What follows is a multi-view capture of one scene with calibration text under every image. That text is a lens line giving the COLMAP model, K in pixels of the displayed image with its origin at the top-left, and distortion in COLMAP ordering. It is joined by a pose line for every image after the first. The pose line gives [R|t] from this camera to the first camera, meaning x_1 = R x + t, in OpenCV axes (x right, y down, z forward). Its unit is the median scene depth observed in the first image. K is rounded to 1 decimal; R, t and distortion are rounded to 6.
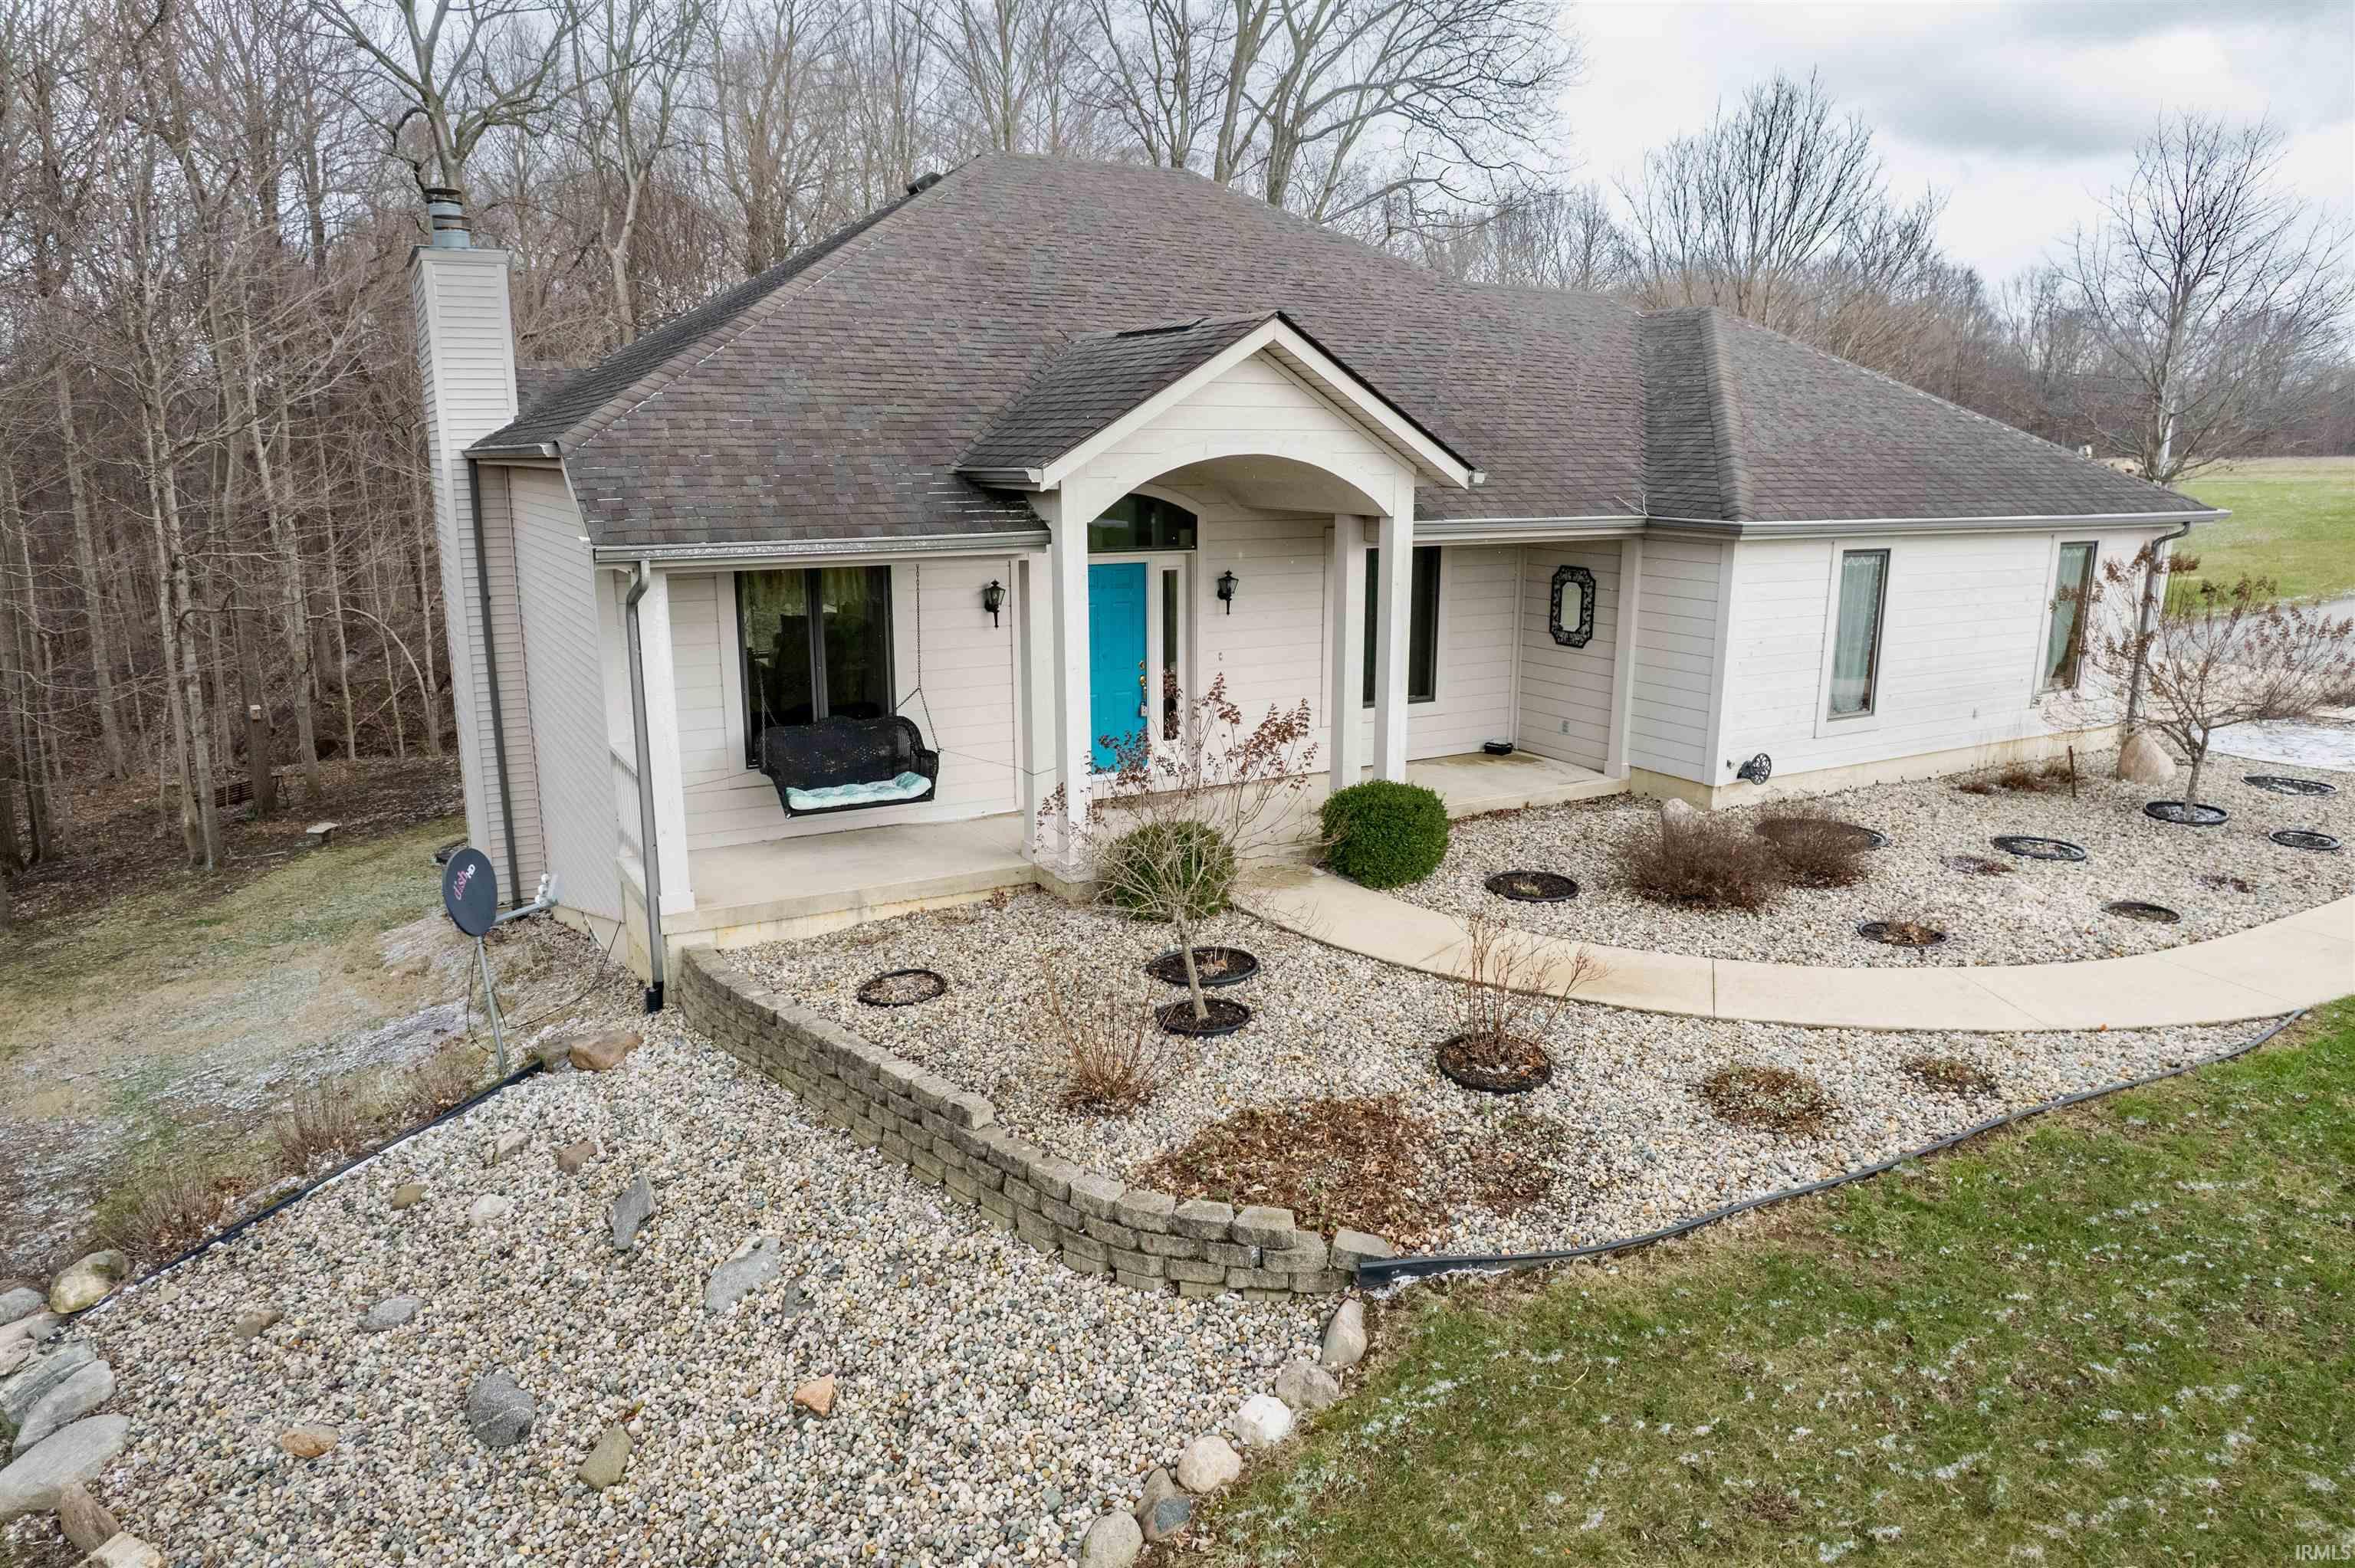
lens RADIAL K [[1500.2, 0, 1176.2], [0, 1500.2, 786.0], [0, 0, 1]] dist [-0.010799, -0.001443]
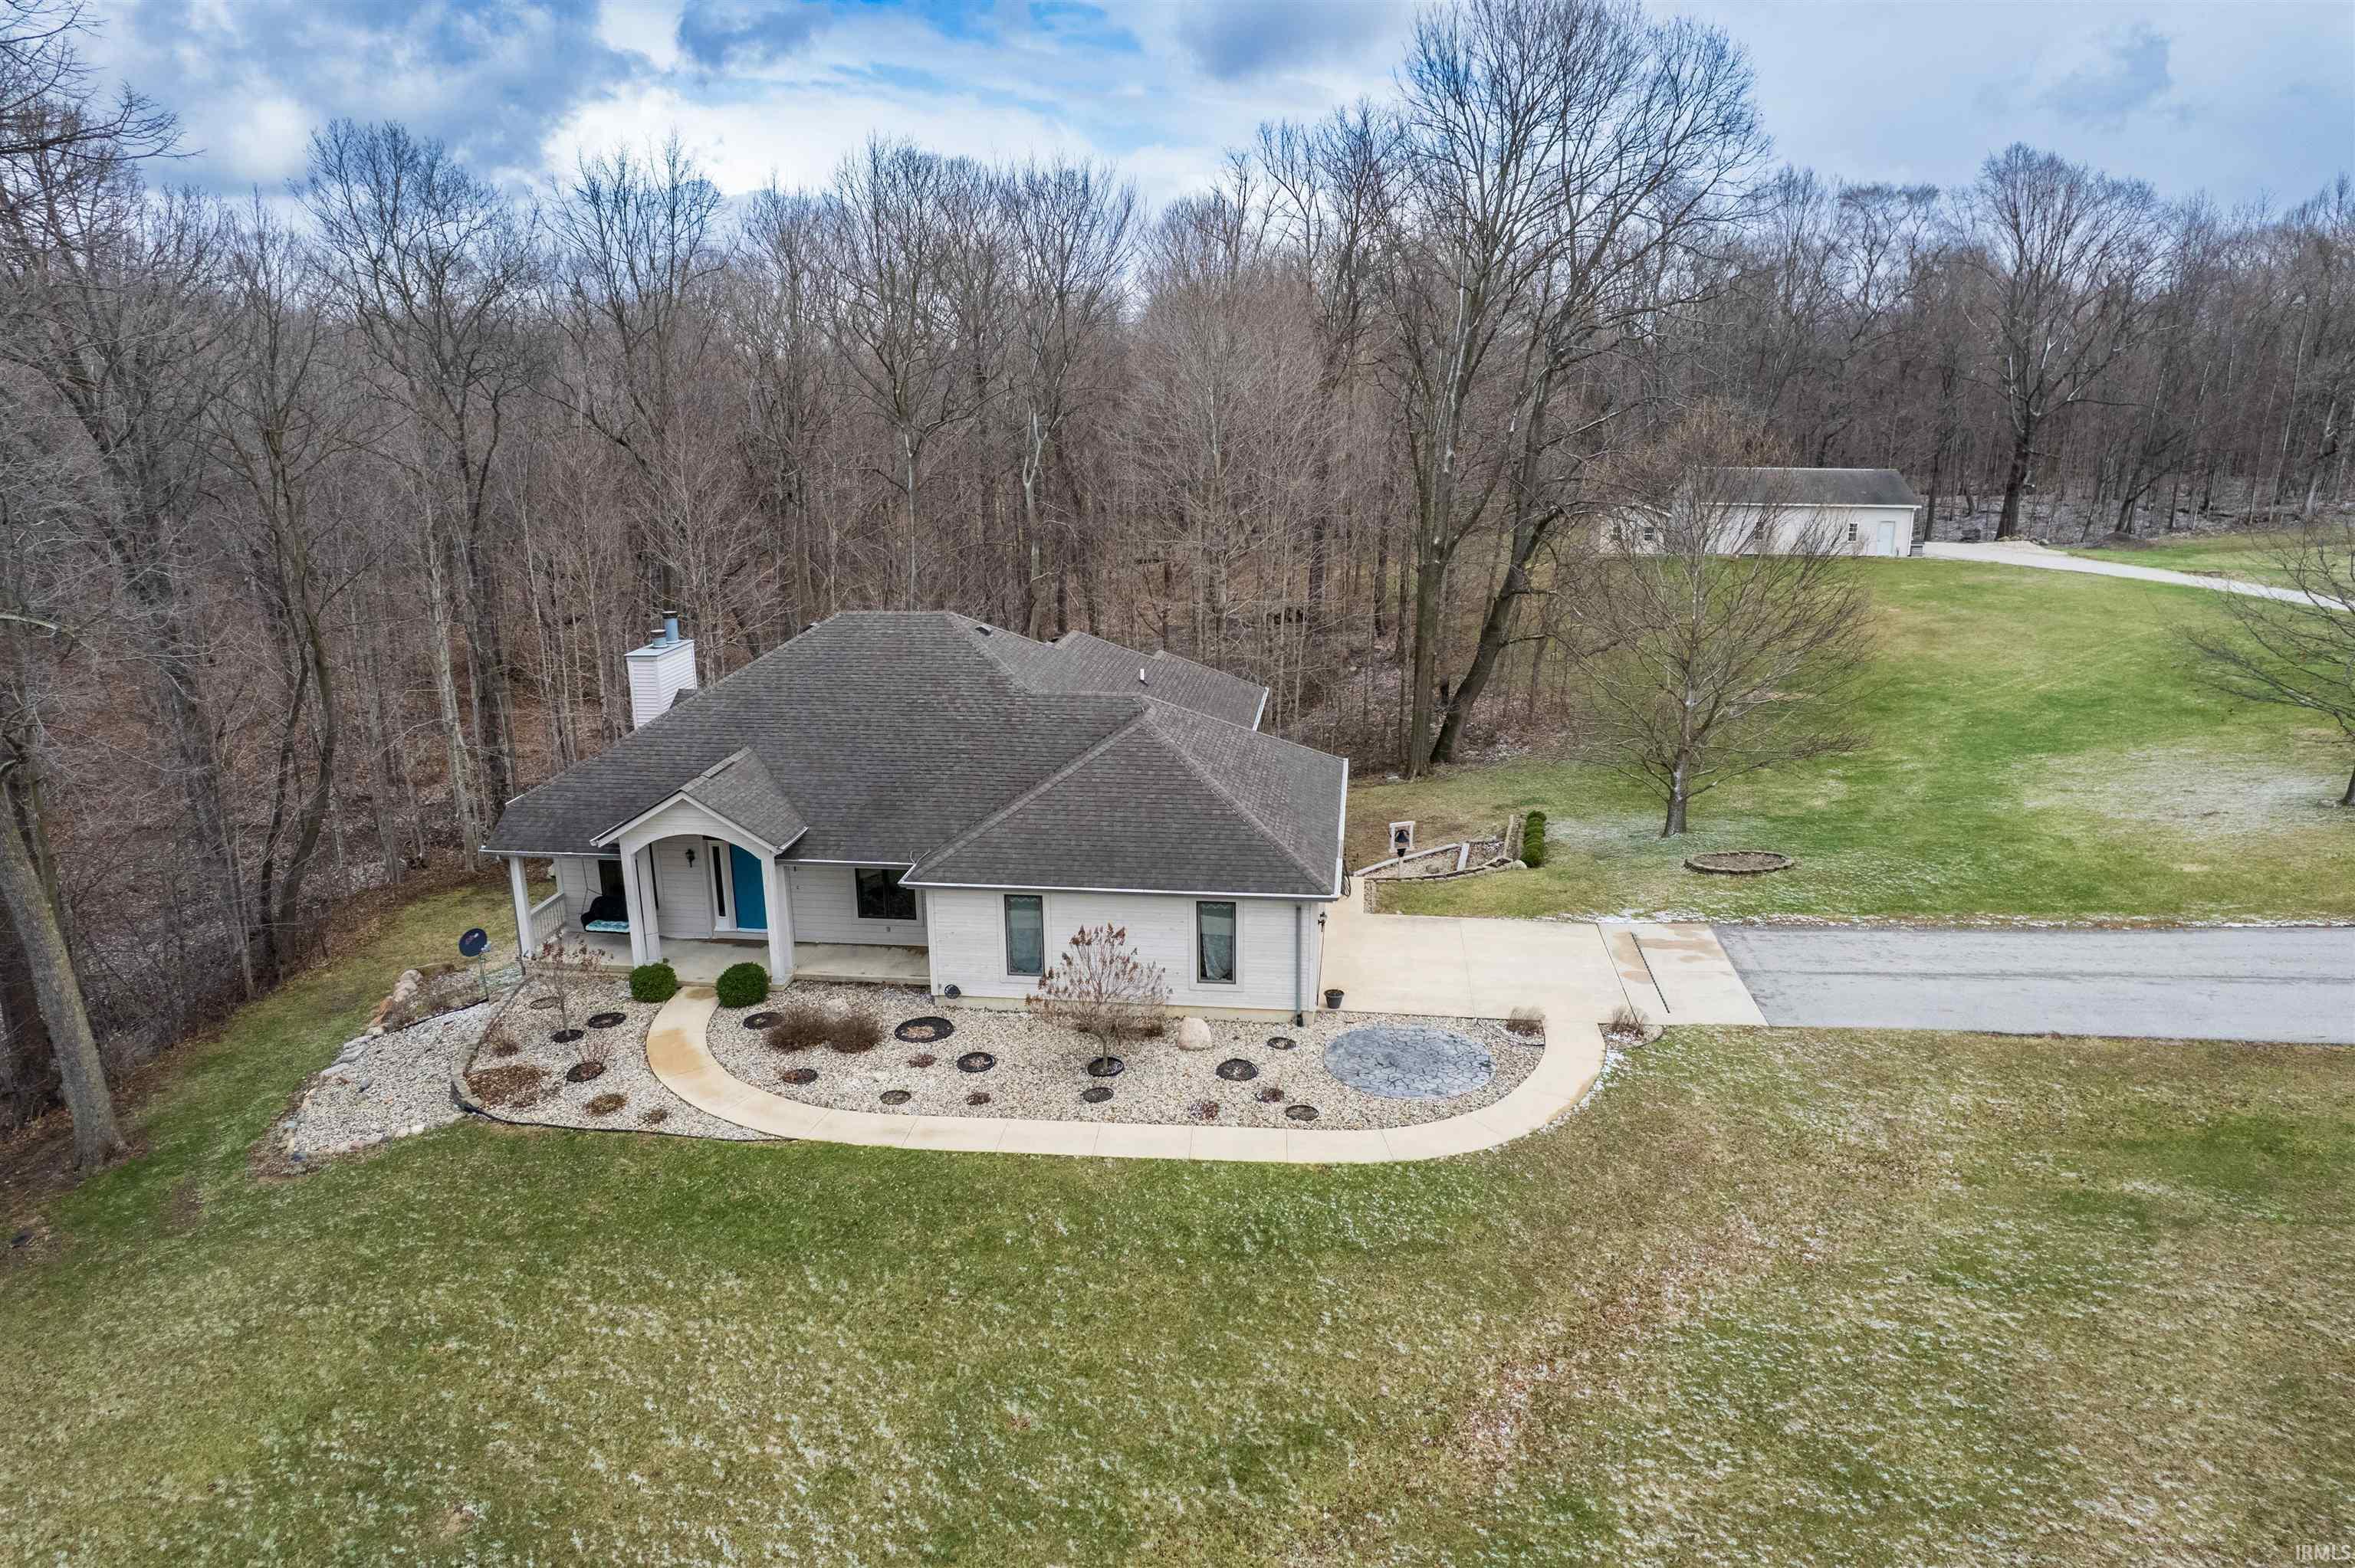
lens RADIAL K [[1500.2, 0, 1178.7], [0, 1500.2, 790.1], [0, 0, 1]] dist [-0.010799, -0.001443]
pose [[0.787666, 0.159234, -0.595169, 2.711017], [-0.120466, 0.987182, 0.104687, -0.807160], [0.604210, -0.010761, 0.796752, -0.700727]]
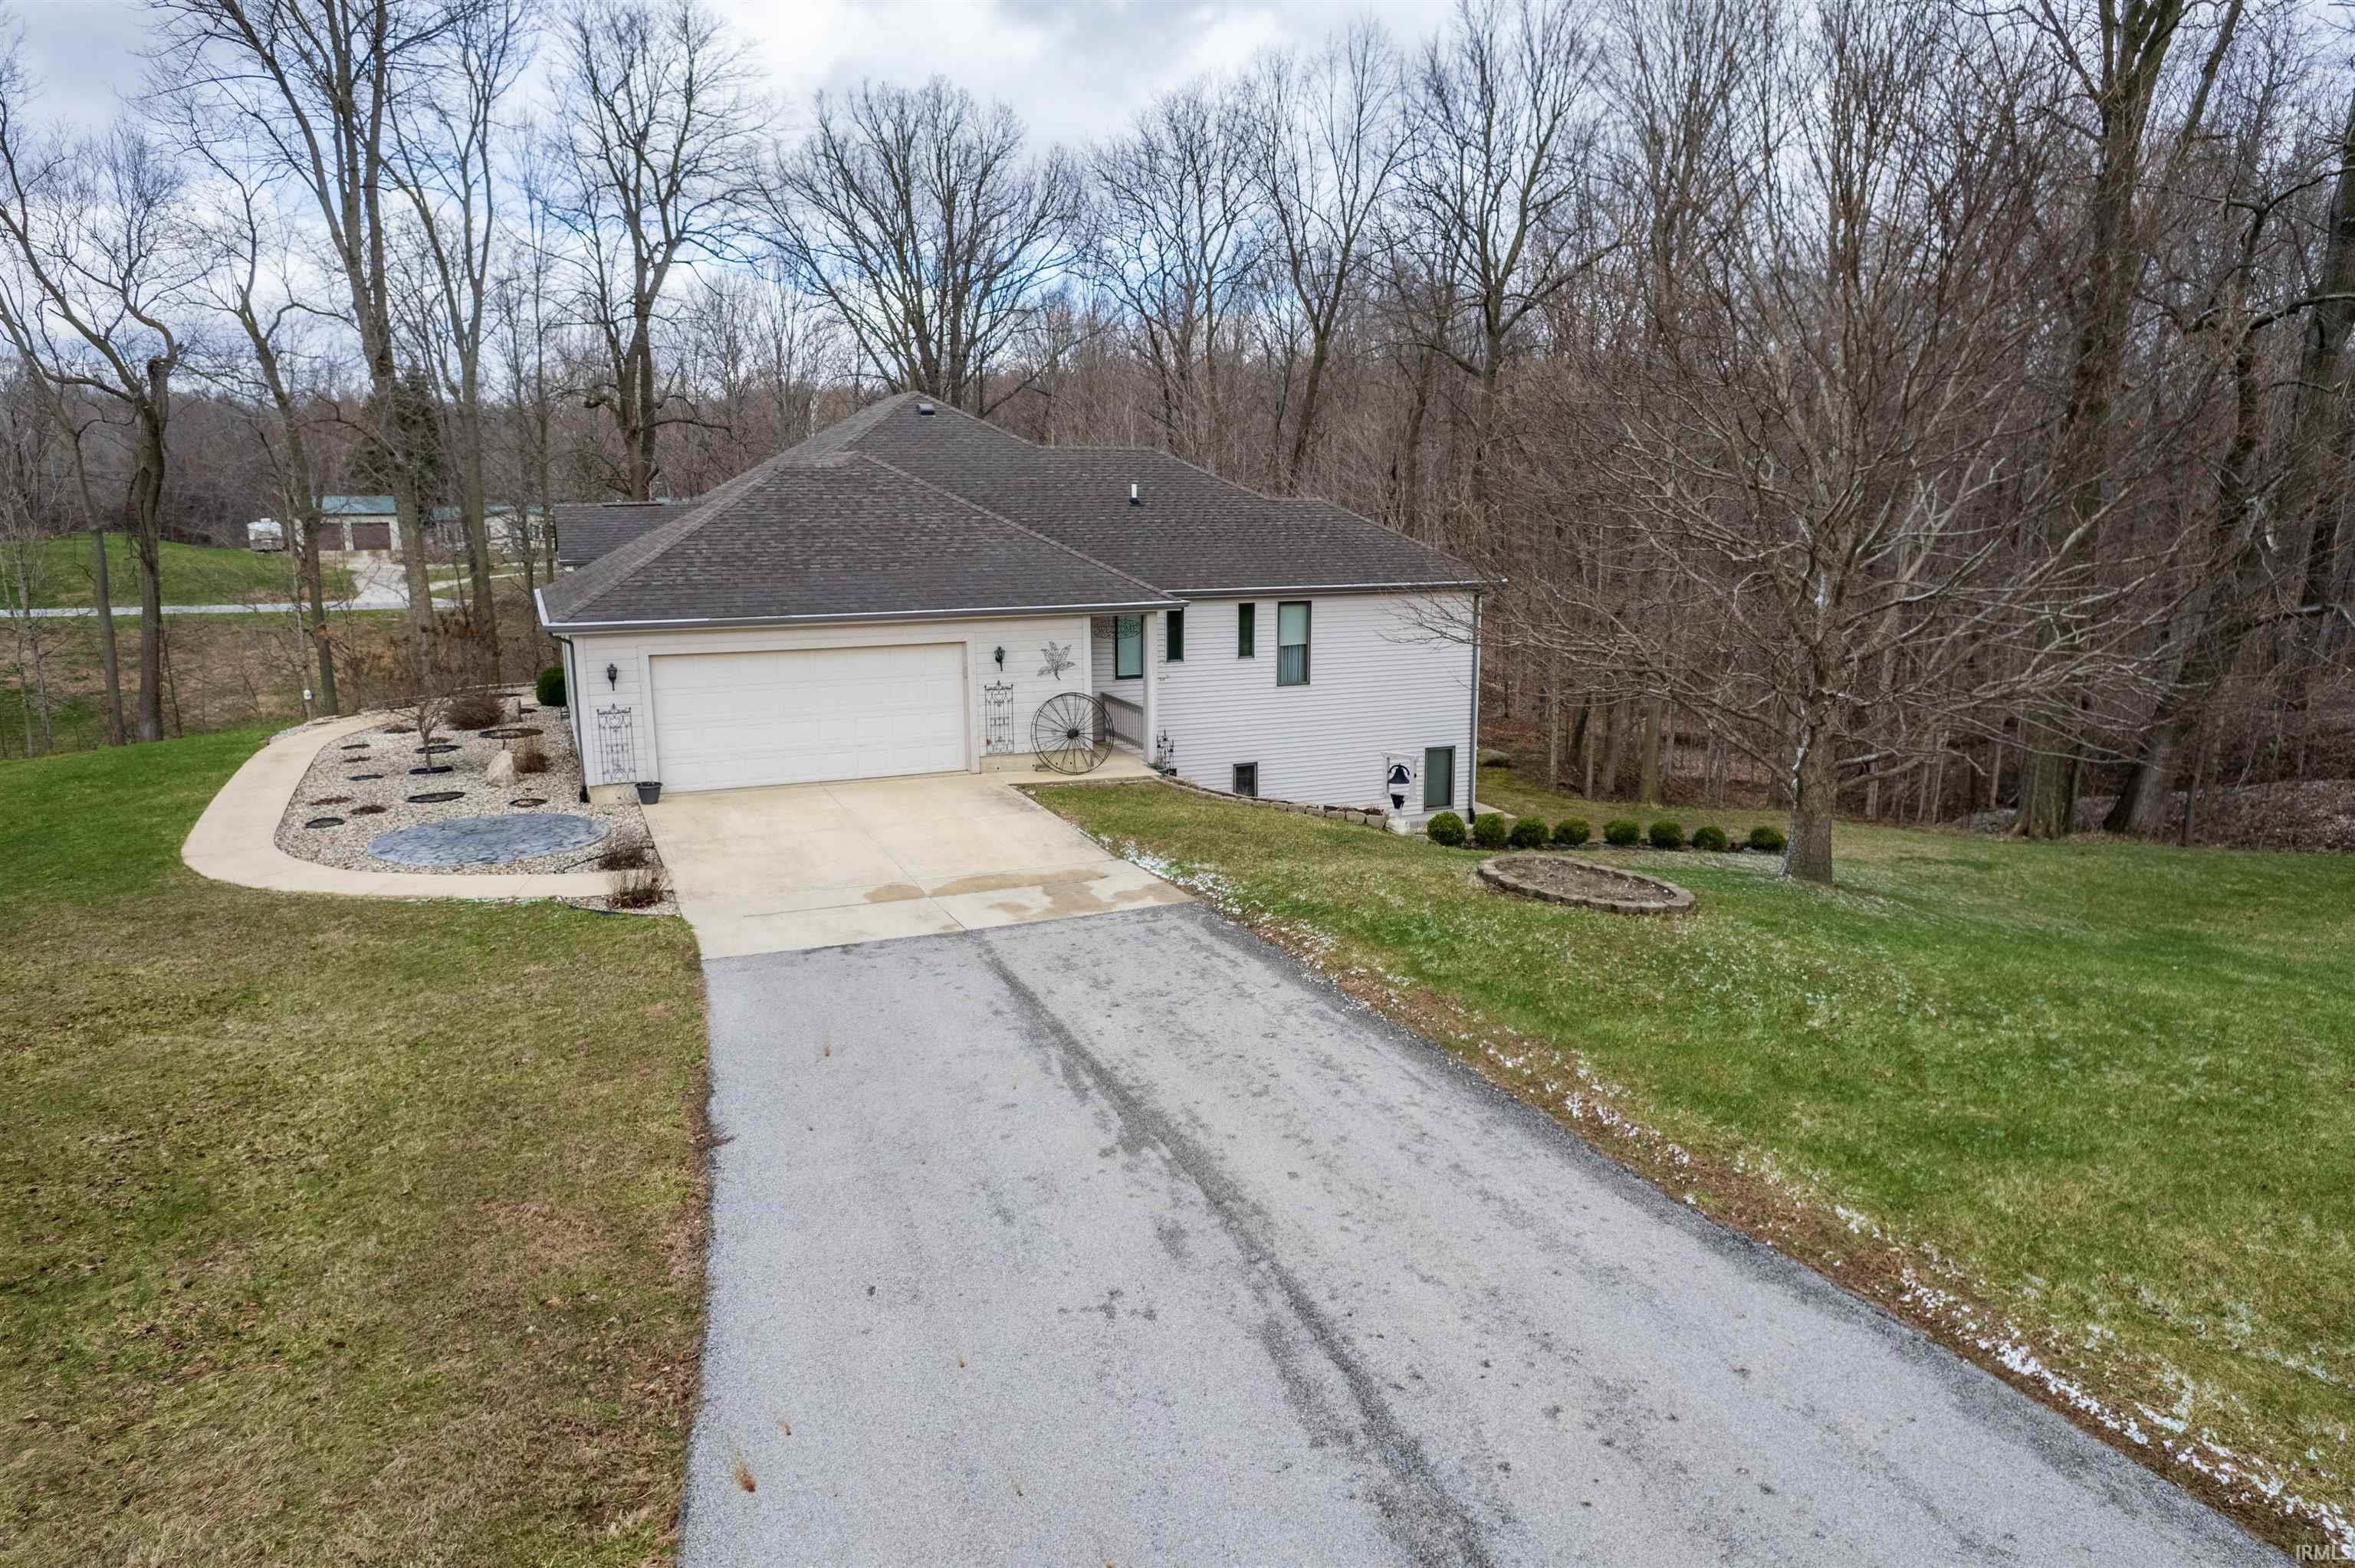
lens RADIAL K [[1500.2, 0, 1178.1], [0, 1500.2, 782.7], [0, 0, 1]] dist [-0.010799, -0.001443]
pose [[-0.206651, 0.163994, -0.964573, 3.310874], [-0.189430, 0.960493, 0.203884, -0.762588], [0.959902, 0.224852, -0.167422, 3.041911]]
